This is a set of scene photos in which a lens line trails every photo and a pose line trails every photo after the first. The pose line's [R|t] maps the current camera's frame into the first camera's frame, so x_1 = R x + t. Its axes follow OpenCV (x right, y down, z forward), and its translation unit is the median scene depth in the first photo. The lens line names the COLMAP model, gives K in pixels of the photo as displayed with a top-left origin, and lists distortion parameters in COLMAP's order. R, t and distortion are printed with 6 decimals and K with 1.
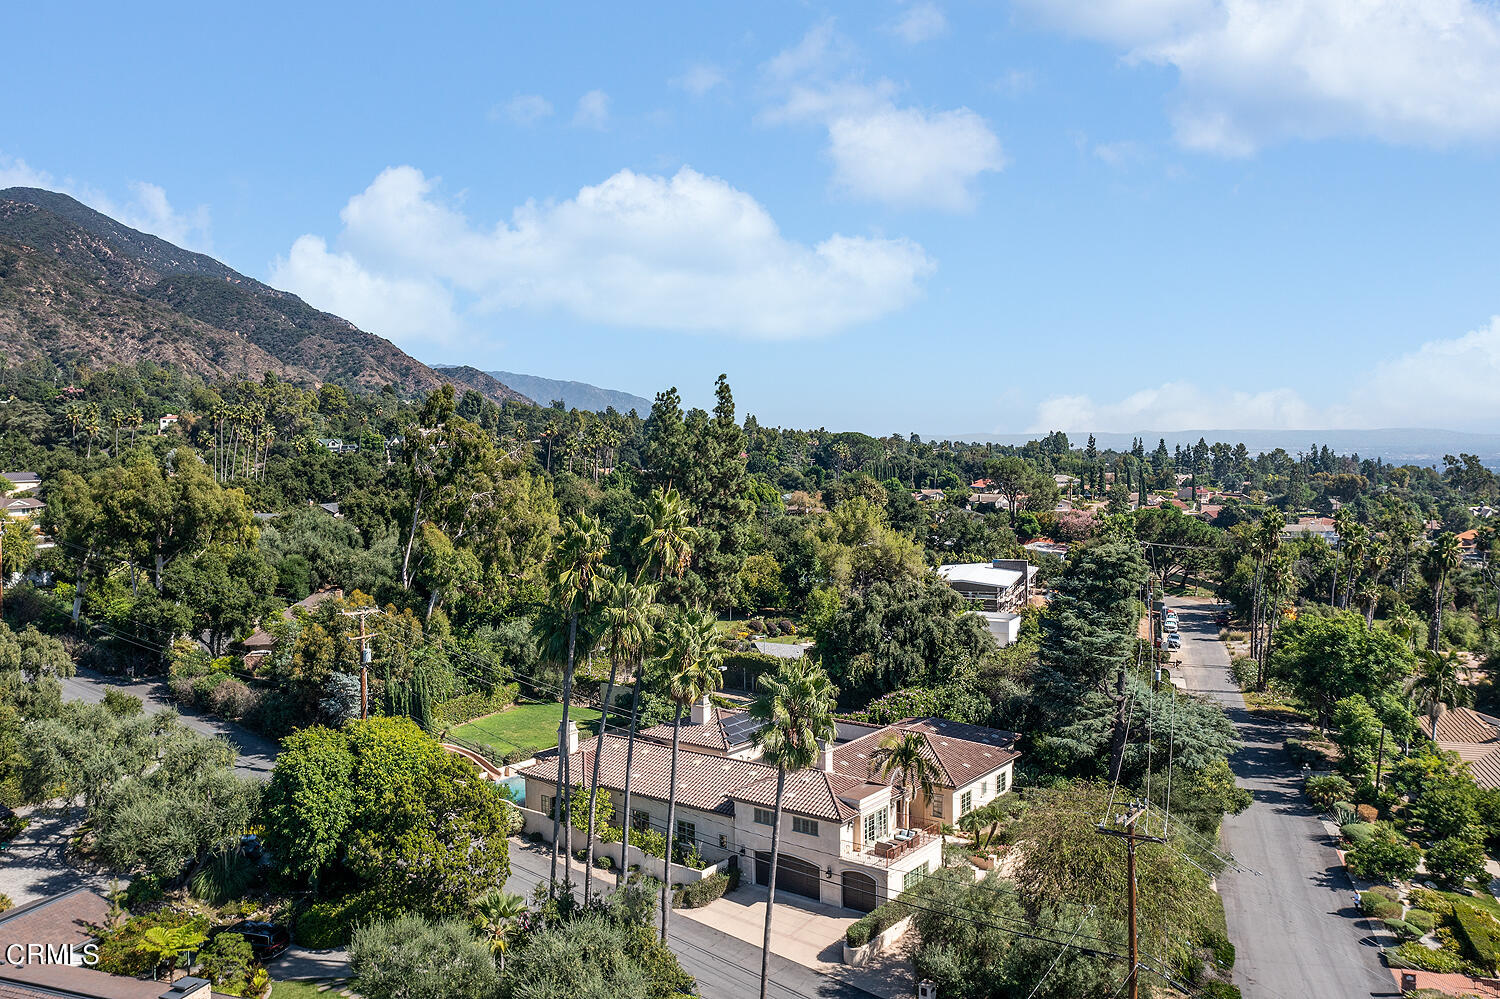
lens RADIAL K [[1220.1, 0, 750.0], [0, 1220.1, 499.5], [0, 0, 1]] dist [-0.008403, -0.004162]
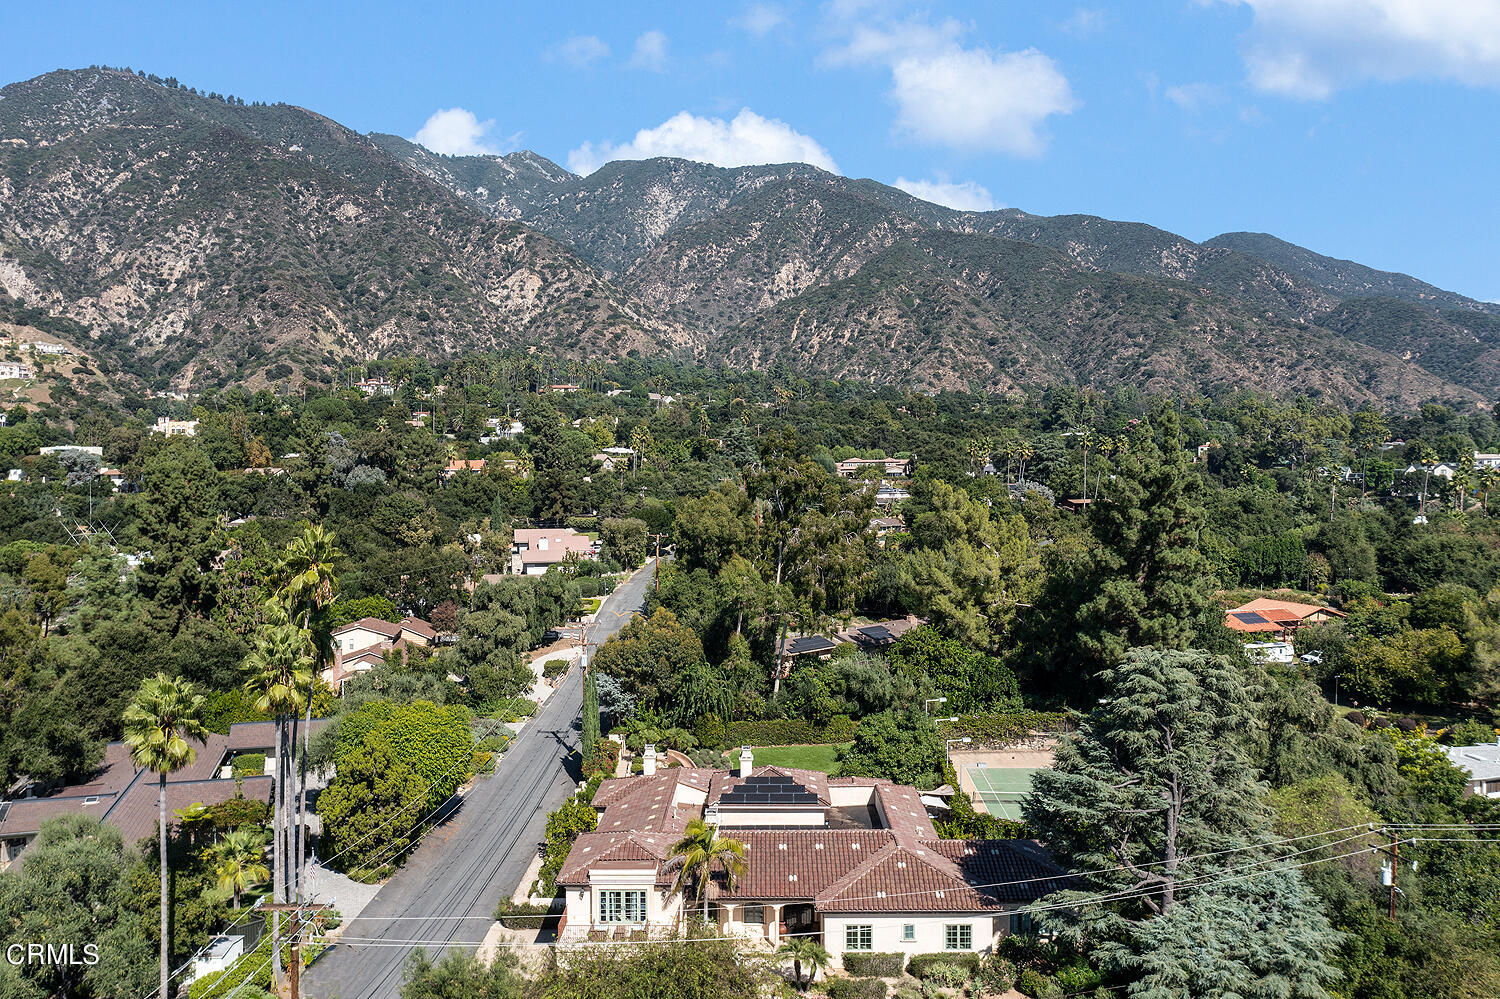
lens RADIAL K [[1213.4, 0, 750.0], [0, 1213.4, 499.5], [0, 0, 1]] dist [-0.007644, 0.002643]
pose [[0.567183, 0.023628, -0.823253, 0.231190], [-0.039004, 0.999237, 0.001807, -0.011814], [0.822668, 0.031085, 0.567672, 0.138775]]
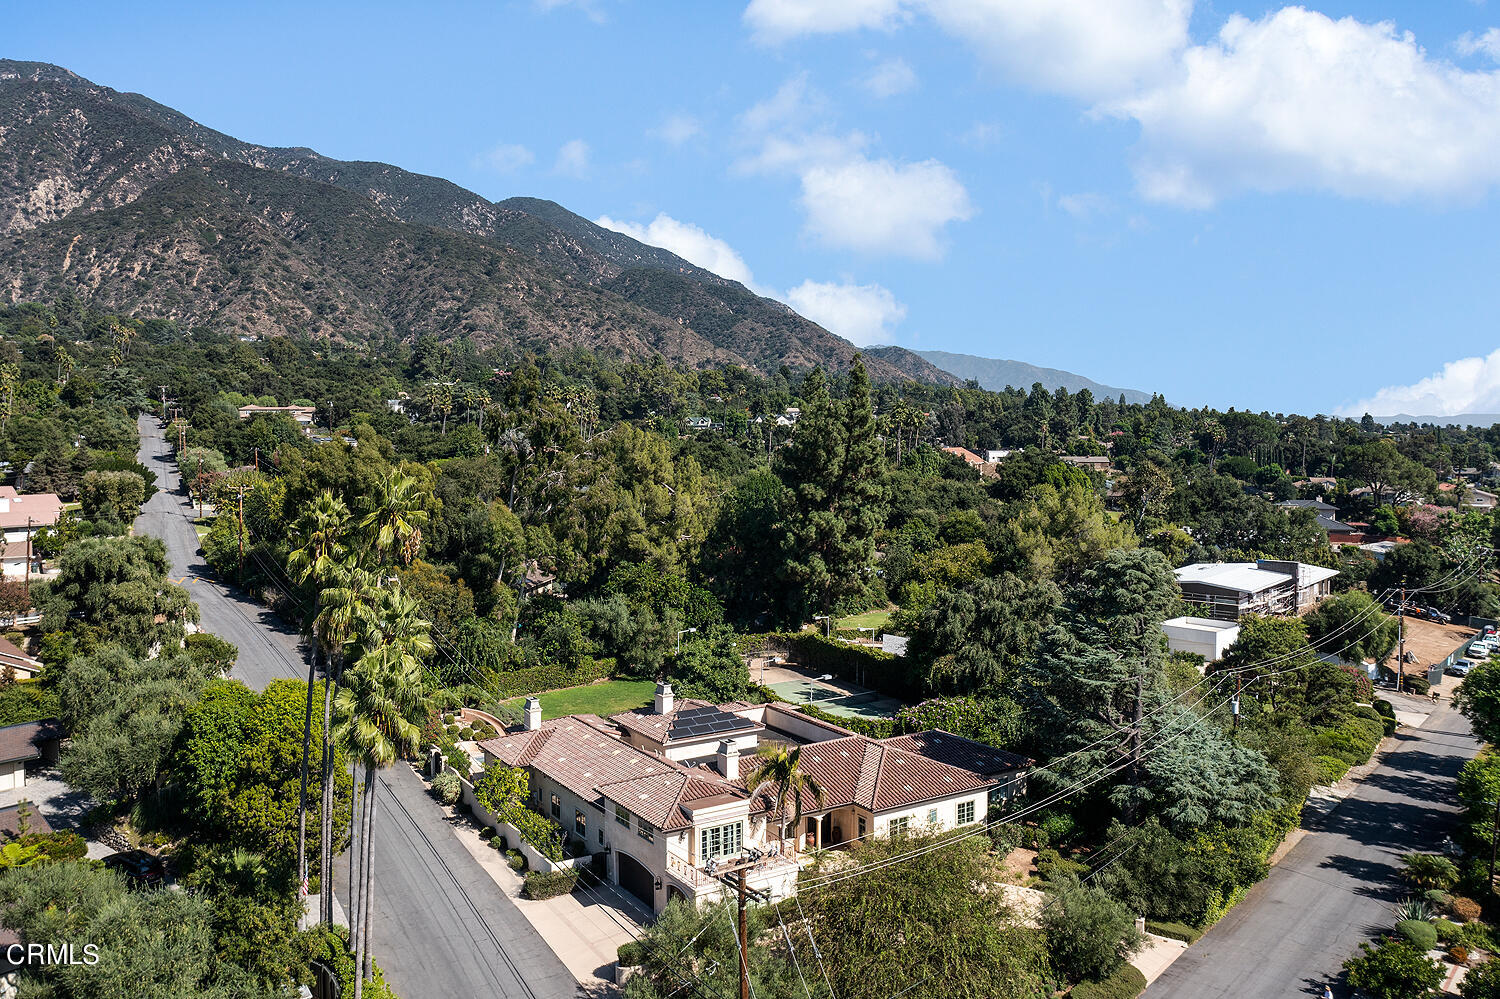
lens RADIAL K [[1216.7, 0, 748.7], [0, 1216.7, 469.7], [0, 0, 1]] dist [-0.015821, 0.002658]
pose [[0.930914, 0.020464, -0.364664, 0.115363], [-0.022993, 0.999732, -0.002596, -0.003007], [0.364514, 0.010801, 0.931135, 0.037332]]
